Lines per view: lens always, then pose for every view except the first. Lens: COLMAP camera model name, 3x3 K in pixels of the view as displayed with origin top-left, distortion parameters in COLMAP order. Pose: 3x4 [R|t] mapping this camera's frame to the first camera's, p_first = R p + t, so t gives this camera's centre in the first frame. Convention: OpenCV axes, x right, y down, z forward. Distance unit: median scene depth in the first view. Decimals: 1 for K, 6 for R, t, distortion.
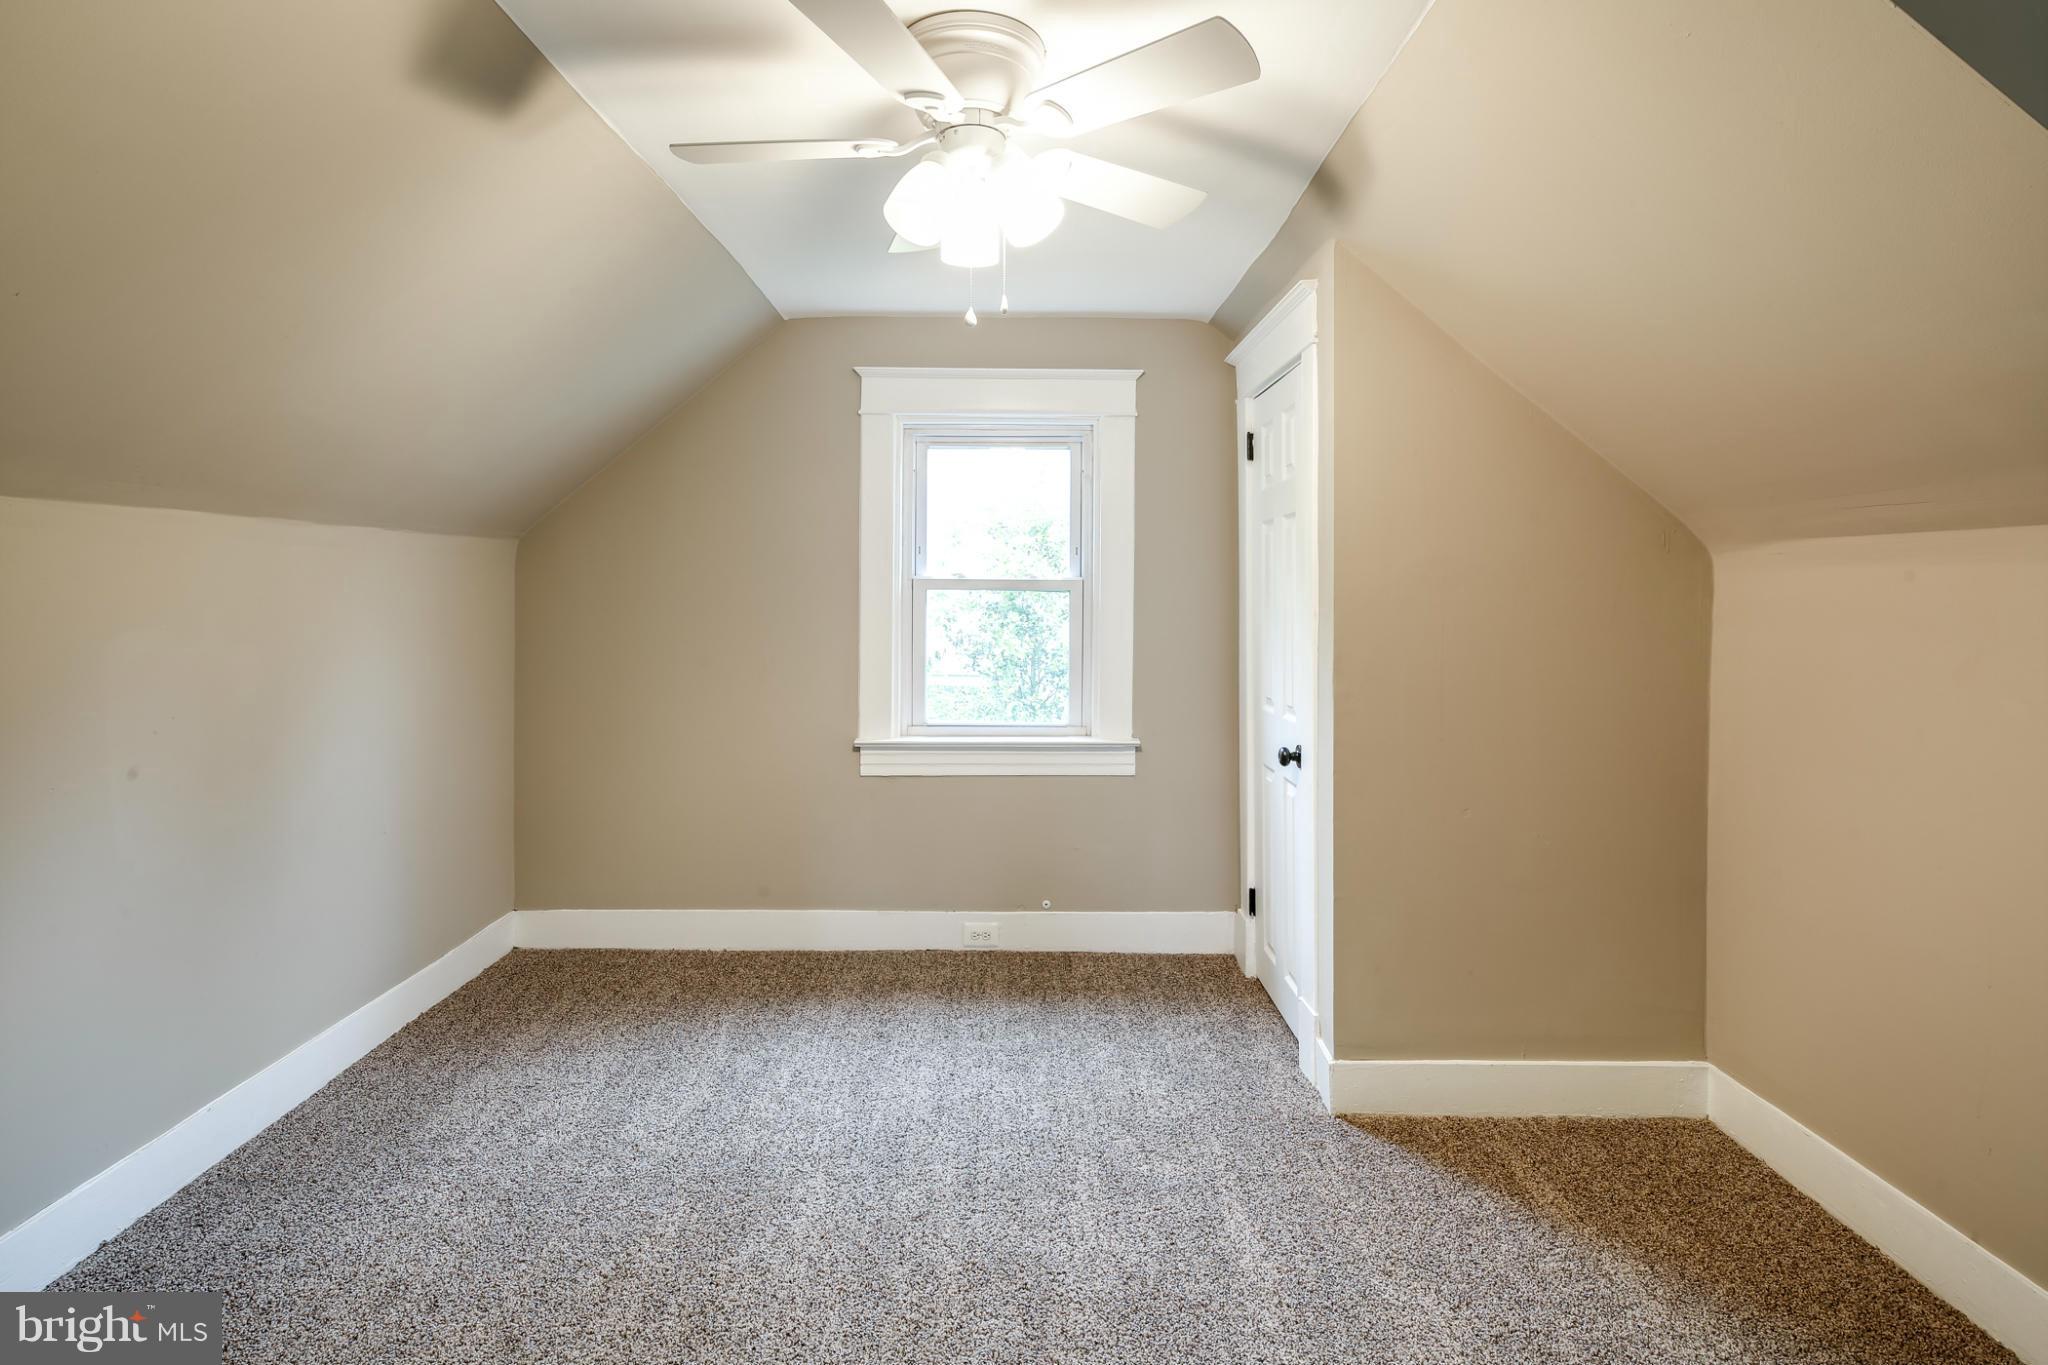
lens RADIAL K [[1010.3, 0, 1009.0], [0, 1010.3, 625.7], [0, 0, 1]] dist [0.000593, -0.001942]
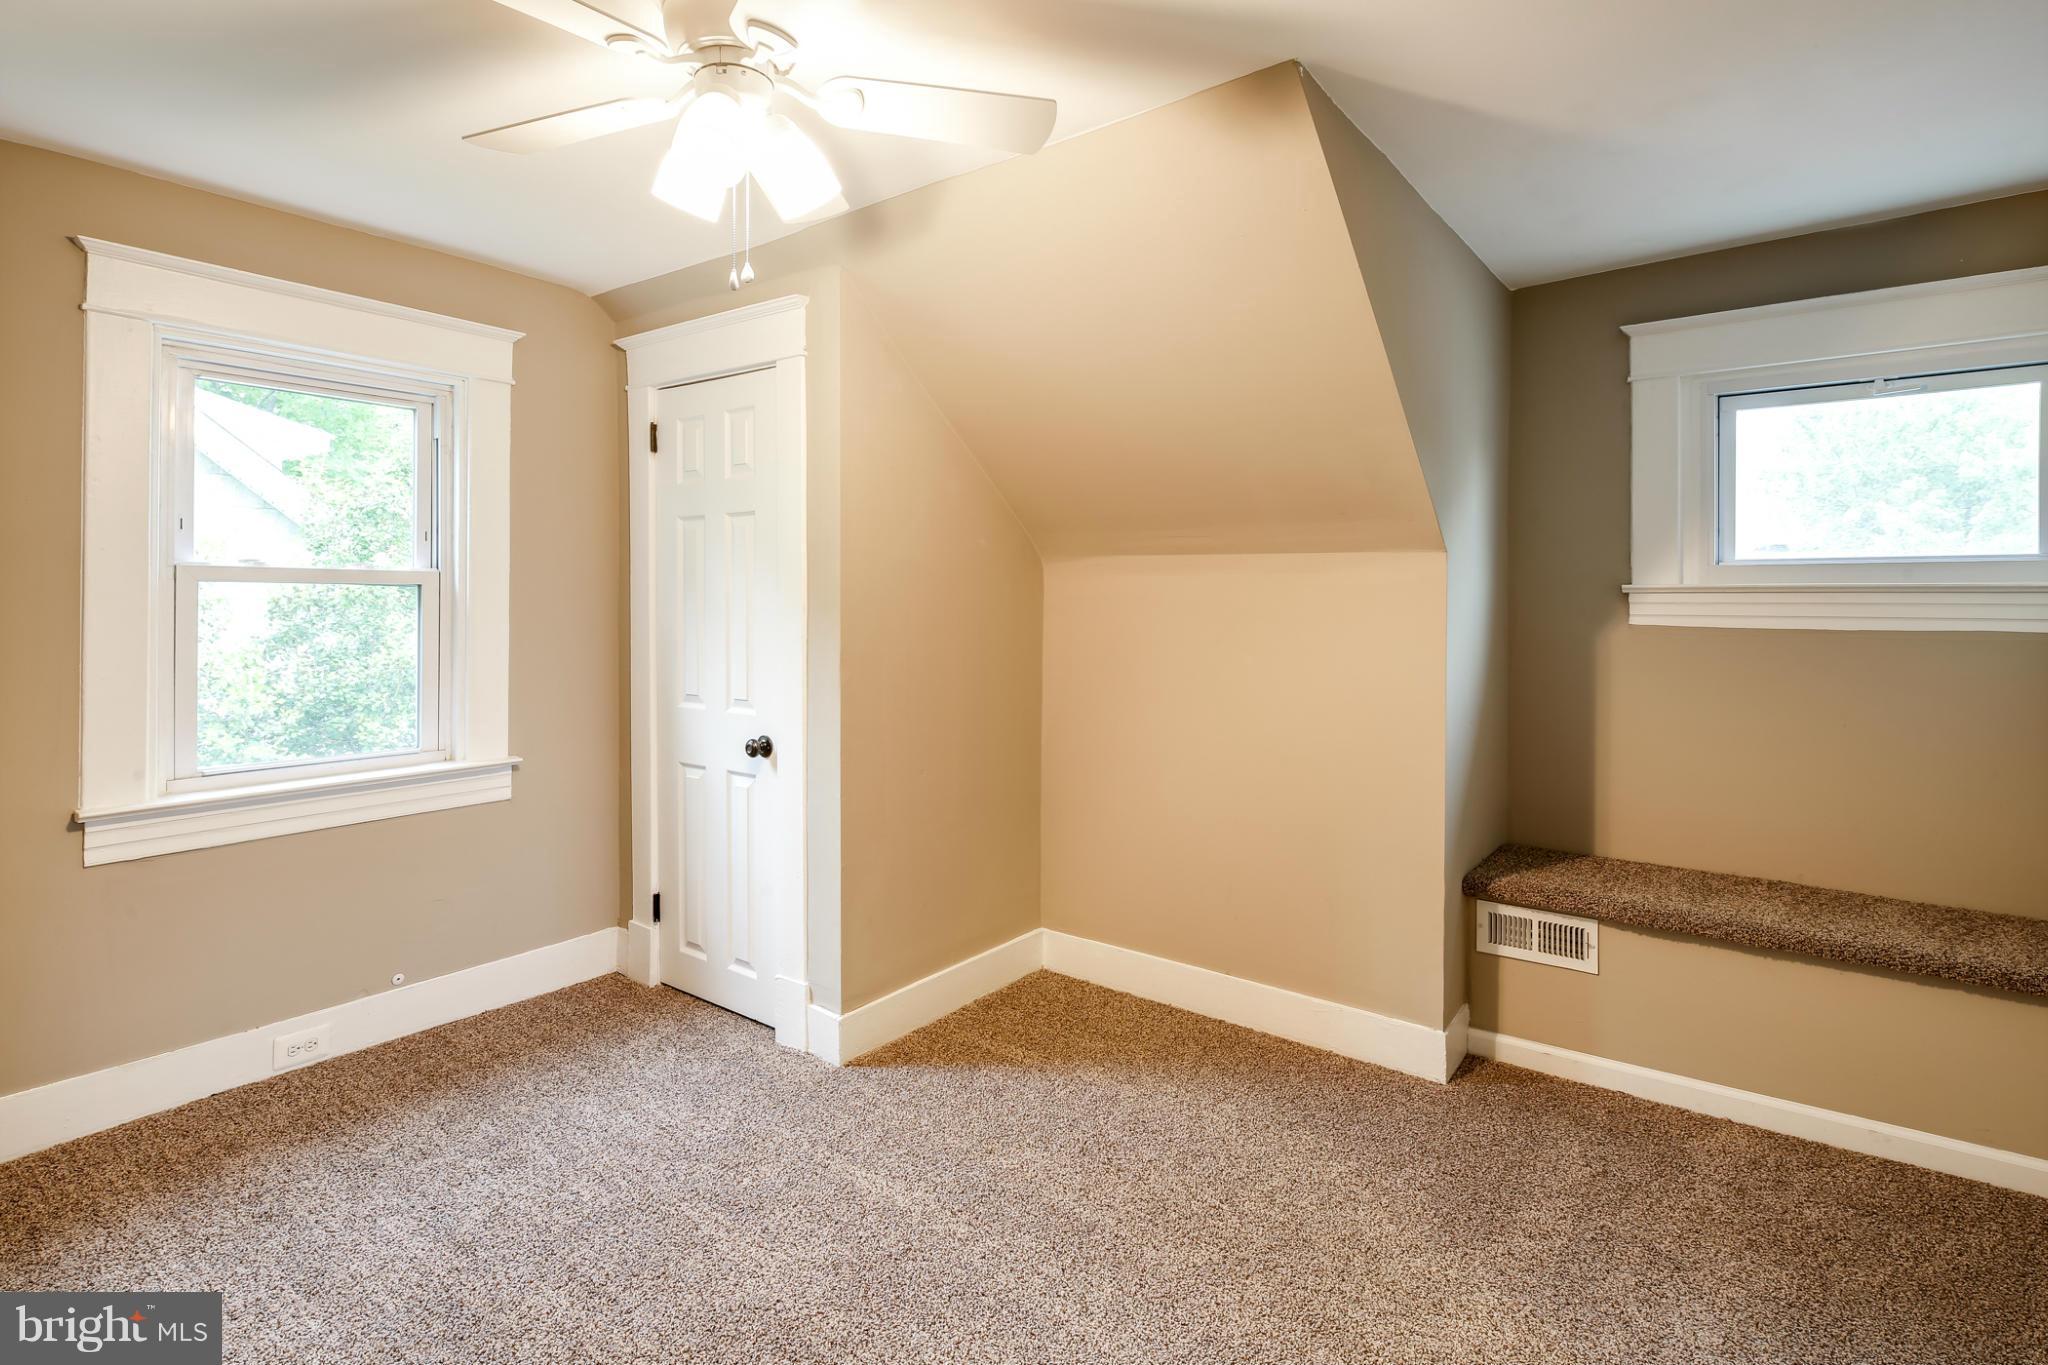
lens RADIAL K [[1010.3, 0, 1009.0], [0, 1010.3, 625.7], [0, 0, 1]] dist [0.000593, -0.001942]
pose [[0.599490, -0.021298, 0.800098, -0.332162], [0.021558, 0.999713, 0.010459, -0.000243], [-0.800092, 0.010978, 0.599778, 0.147074]]
